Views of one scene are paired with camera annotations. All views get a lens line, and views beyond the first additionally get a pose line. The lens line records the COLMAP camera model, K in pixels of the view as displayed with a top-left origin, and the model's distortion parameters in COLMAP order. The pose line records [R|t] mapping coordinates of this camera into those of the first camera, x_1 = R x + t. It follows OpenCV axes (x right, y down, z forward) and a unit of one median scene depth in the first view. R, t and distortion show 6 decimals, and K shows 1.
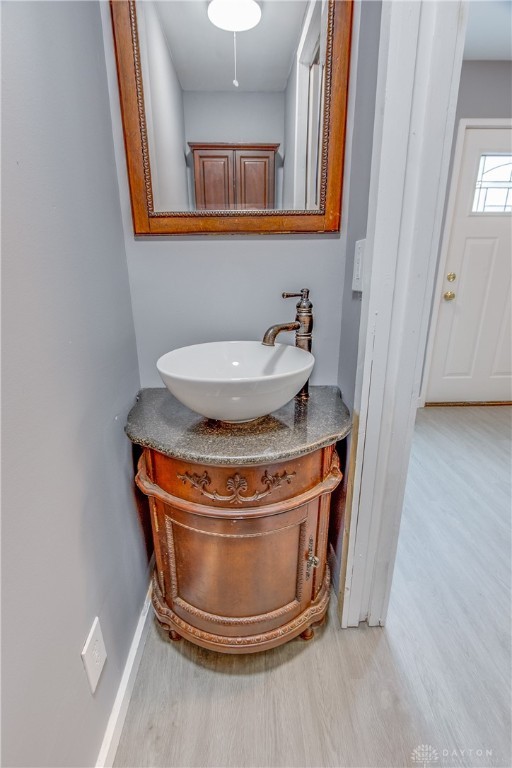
lens RADIAL K [[367.5, 0, 251.6], [0, 367.5, 387.3], [0, 0, 1]] dist [-0.019089, 0.002408]
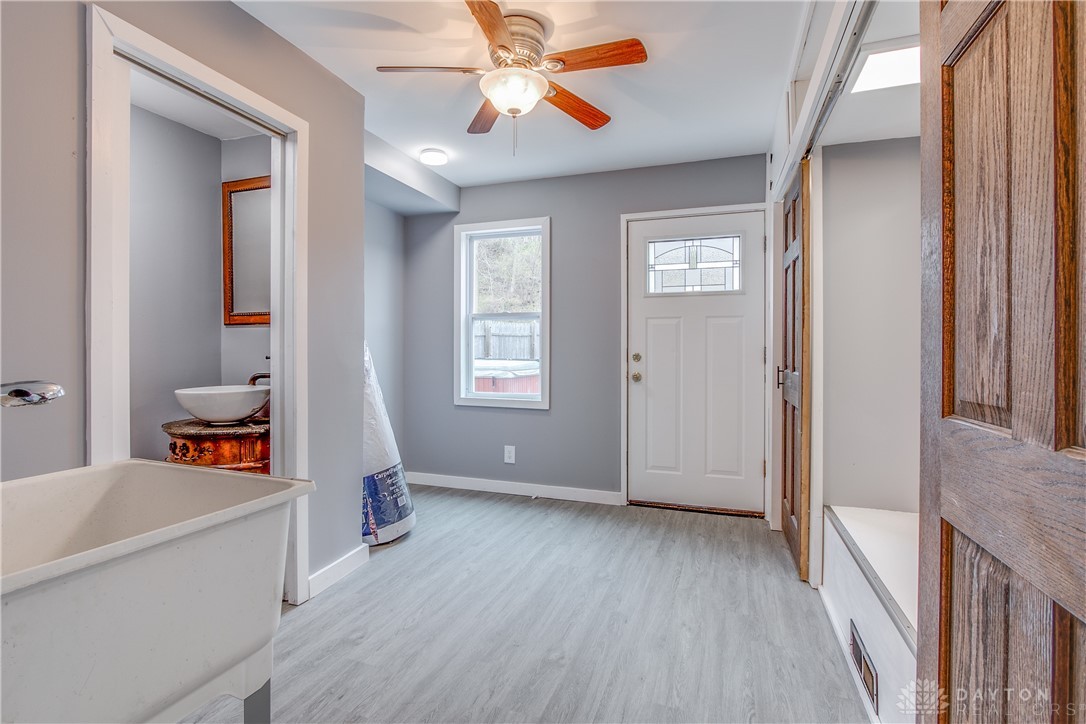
lens RADIAL K [[519.6, 0, 542.9], [0, 519.6, 350.0], [0, 0, 1]] dist [-0.019089, 0.002408]
pose [[0.930213, 0.005991, -0.366970, 0.847169], [-0.122945, 0.947185, -0.296183, 0.108787], [0.345815, 0.320631, 0.881821, -0.276226]]
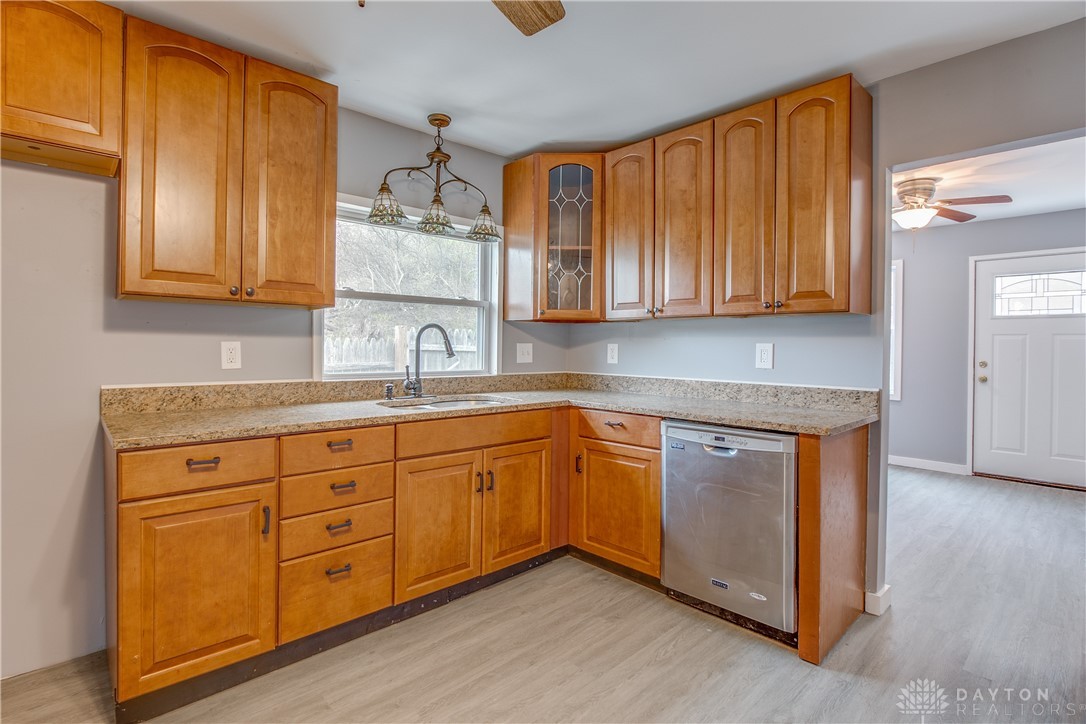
lens RADIAL K [[519.6, 0, 536.8], [0, 519.6, 352.4], [0, 0, 1]] dist [-0.019089, 0.002408]
pose [[0.665852, 0.016538, -0.745900, 0.872459], [-0.247605, 0.947991, -0.200014, 0.398349], [0.703799, 0.317869, 0.635316, -1.234994]]
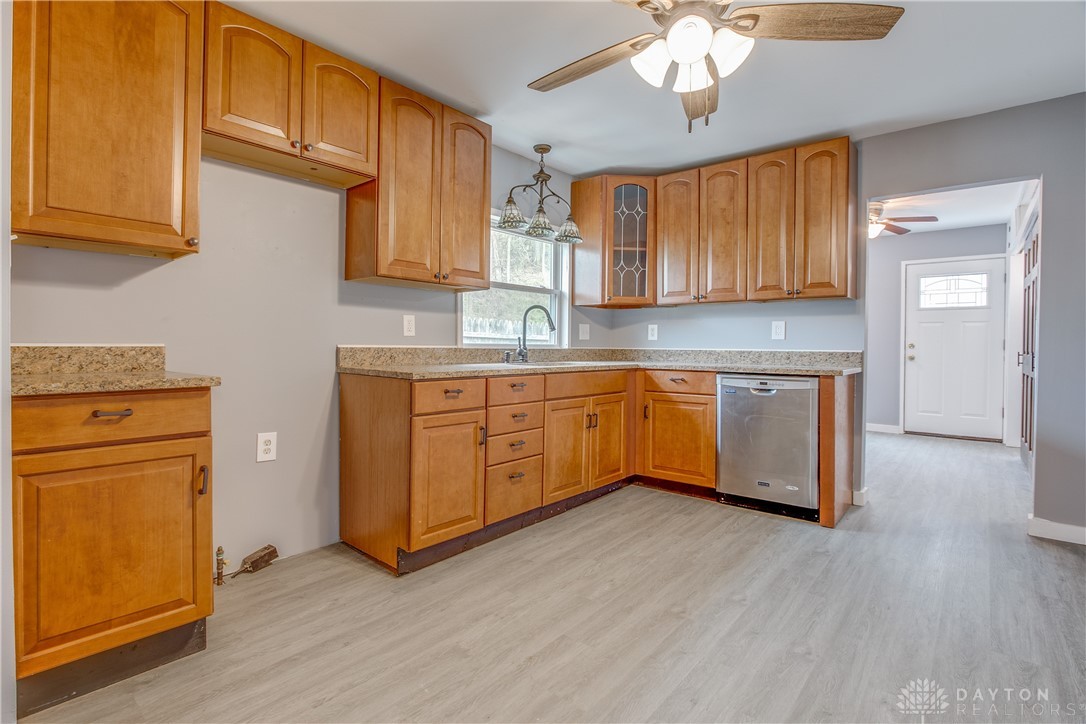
lens RADIAL K [[519.6, 0, 537.9], [0, 519.6, 353.1], [0, 0, 1]] dist [-0.019089, 0.002408]
pose [[0.745893, 0.017836, -0.665827, 0.859974], [-0.221348, 0.949466, -0.222531, 0.602027], [0.628211, 0.313364, 0.712147, -1.653806]]
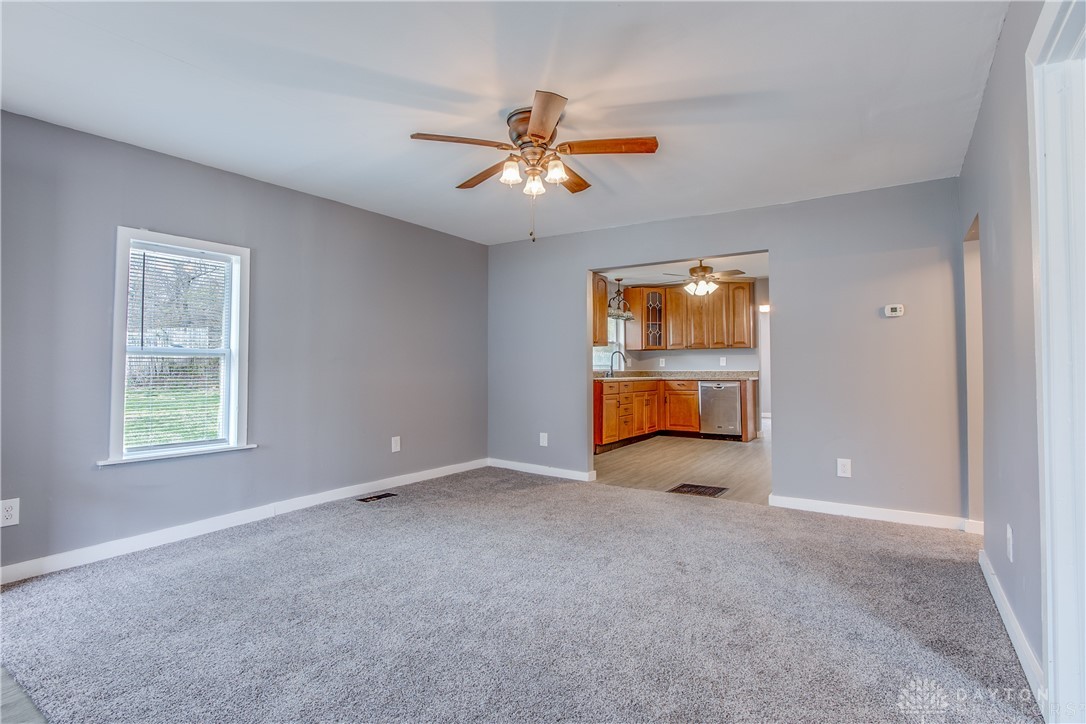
lens RADIAL K [[519.6, 0, 546.9], [0, 519.6, 357.5], [0, 0, 1]] dist [-0.019089, 0.002408]
pose [[0.825726, -0.014476, -0.563886, 1.275100], [-0.177913, 0.941959, -0.284710, 1.116651], [0.535279, 0.335415, 0.775225, -3.186569]]
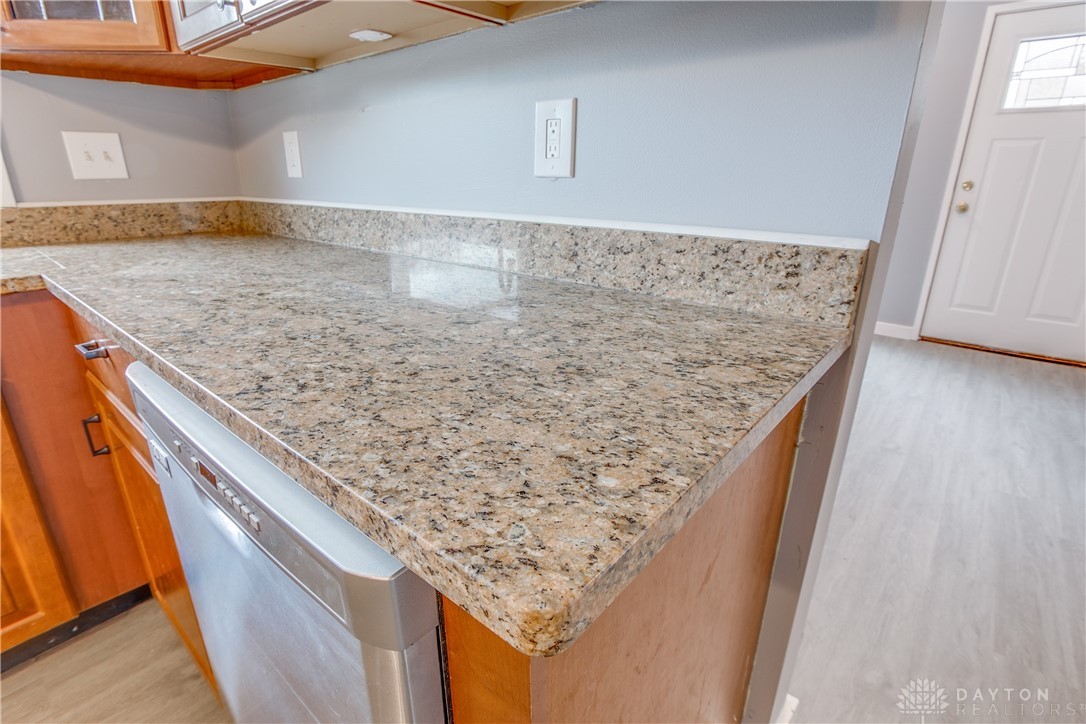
lens RADIAL K [[519.6, 0, 533.1], [0, 519.6, 353.0], [0, 0, 1]] dist [-0.019089, 0.002408]
pose [[0.743880, 0.221379, -0.630582, 0.660236], [-0.219754, 0.972100, 0.082039, 0.209921], [0.631150, 0.077546, 0.771775, -0.553889]]
